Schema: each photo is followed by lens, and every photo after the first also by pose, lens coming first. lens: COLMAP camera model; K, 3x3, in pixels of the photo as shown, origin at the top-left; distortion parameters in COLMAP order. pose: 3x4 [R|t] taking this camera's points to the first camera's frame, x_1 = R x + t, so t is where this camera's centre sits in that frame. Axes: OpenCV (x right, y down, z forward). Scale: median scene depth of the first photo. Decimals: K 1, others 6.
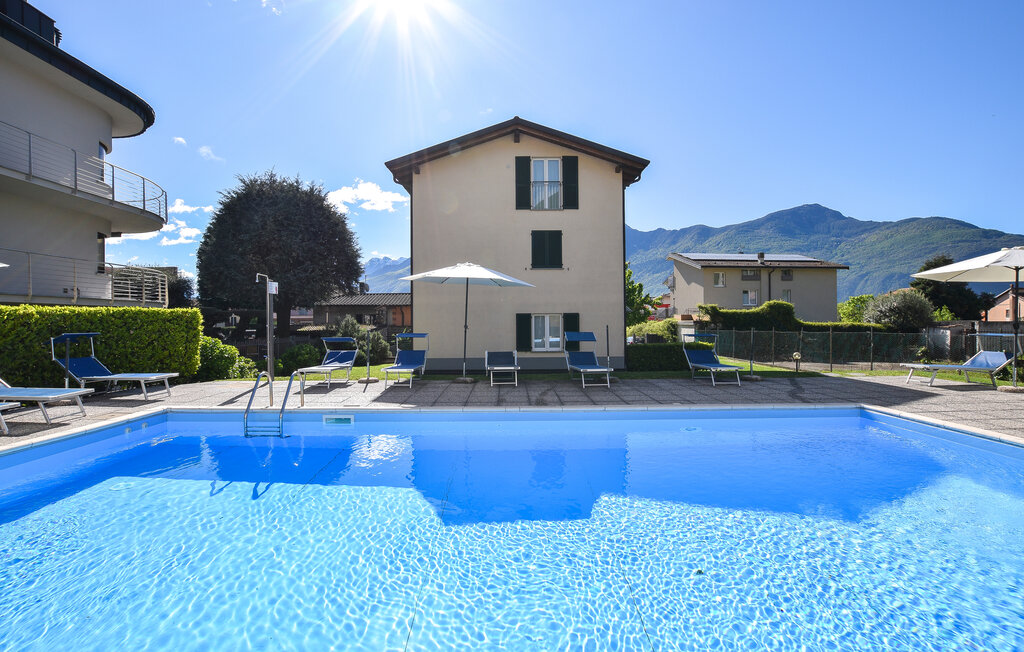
lens RADIAL K [[457.0, 0, 511.9], [0, 457.0, 319.3], [0, 0, 1]] dist [-0.028308, 0.004880]
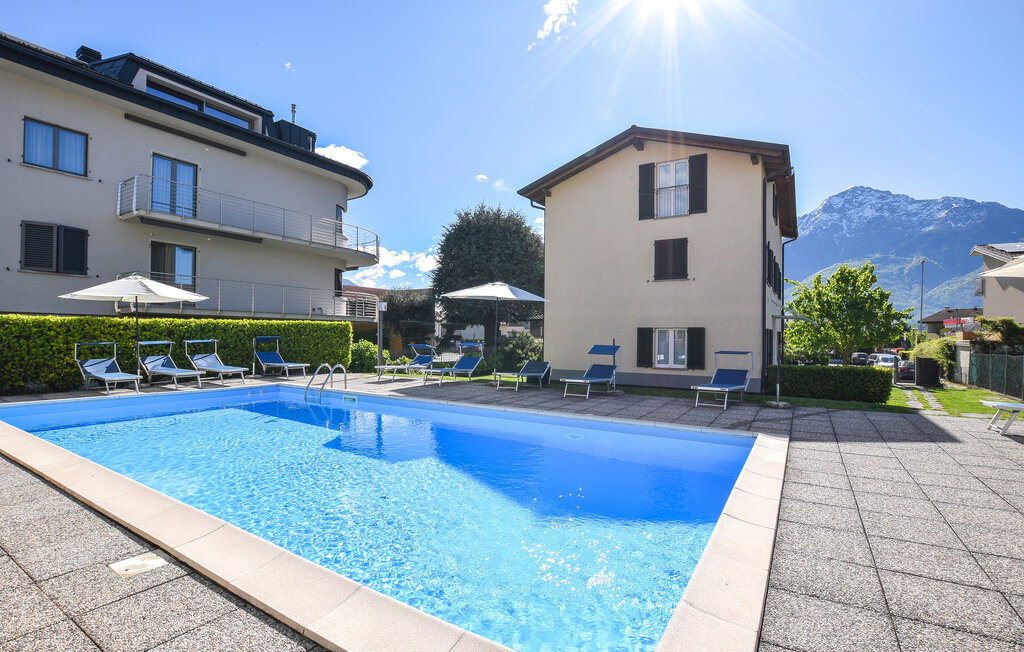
lens RADIAL K [[488.8, 0, 517.1], [0, 488.8, 332.1], [0, 0, 1]] dist [-0.019054, -0.000509]
pose [[0.850074, 0.011325, -0.526541, 0.337285], [-0.013899, 0.999903, -0.000932, 0.001503], [0.526479, 0.008110, 0.850149, -0.013821]]
